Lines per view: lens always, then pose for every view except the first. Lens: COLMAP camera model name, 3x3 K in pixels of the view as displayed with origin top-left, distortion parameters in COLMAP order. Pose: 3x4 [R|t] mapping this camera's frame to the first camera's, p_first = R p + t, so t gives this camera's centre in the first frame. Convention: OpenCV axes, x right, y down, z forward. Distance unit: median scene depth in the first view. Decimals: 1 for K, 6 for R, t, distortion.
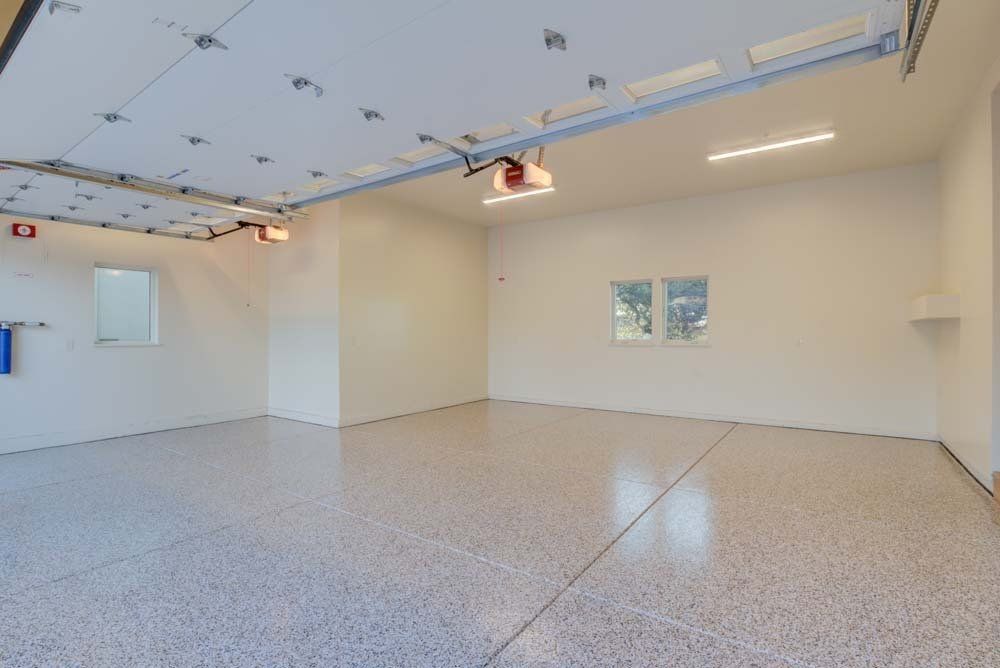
lens RADIAL K [[468.1, 0, 500.0], [0, 468.1, 334.0], [0, 0, 1]] dist [-0.028020, -0.000112]
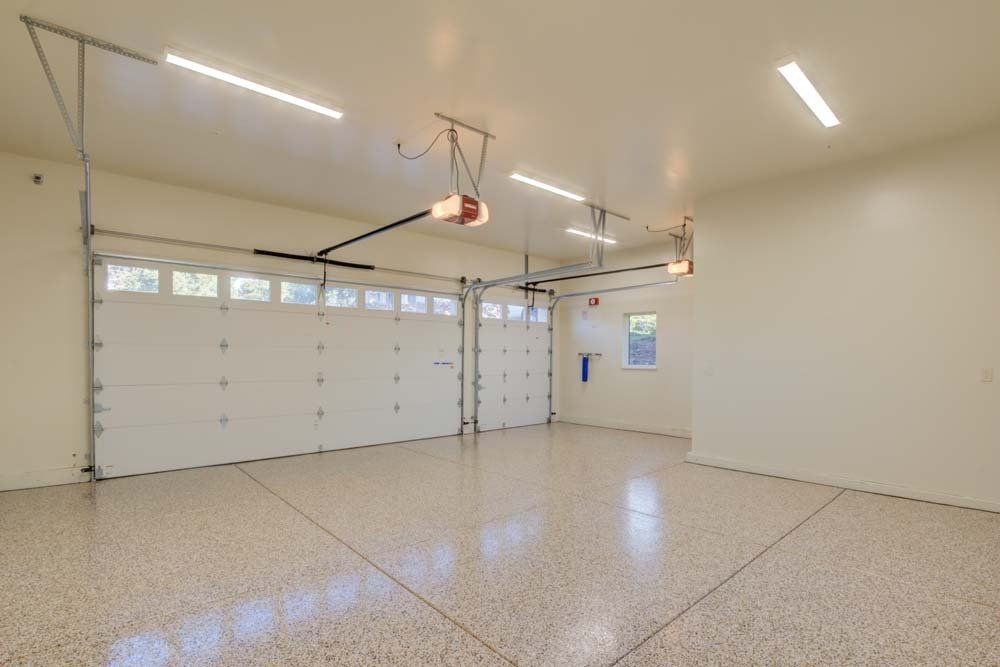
lens RADIAL K [[476.1, 0, 499.6], [0, 476.1, 357.5], [0, 0, 1]] dist [0.000699, 0.000197]
pose [[-0.238021, 0.004303, -0.971250, 1.009233], [0.001897, 0.999990, 0.003965, -0.022410], [0.971258, -0.000899, -0.238027, 1.289884]]
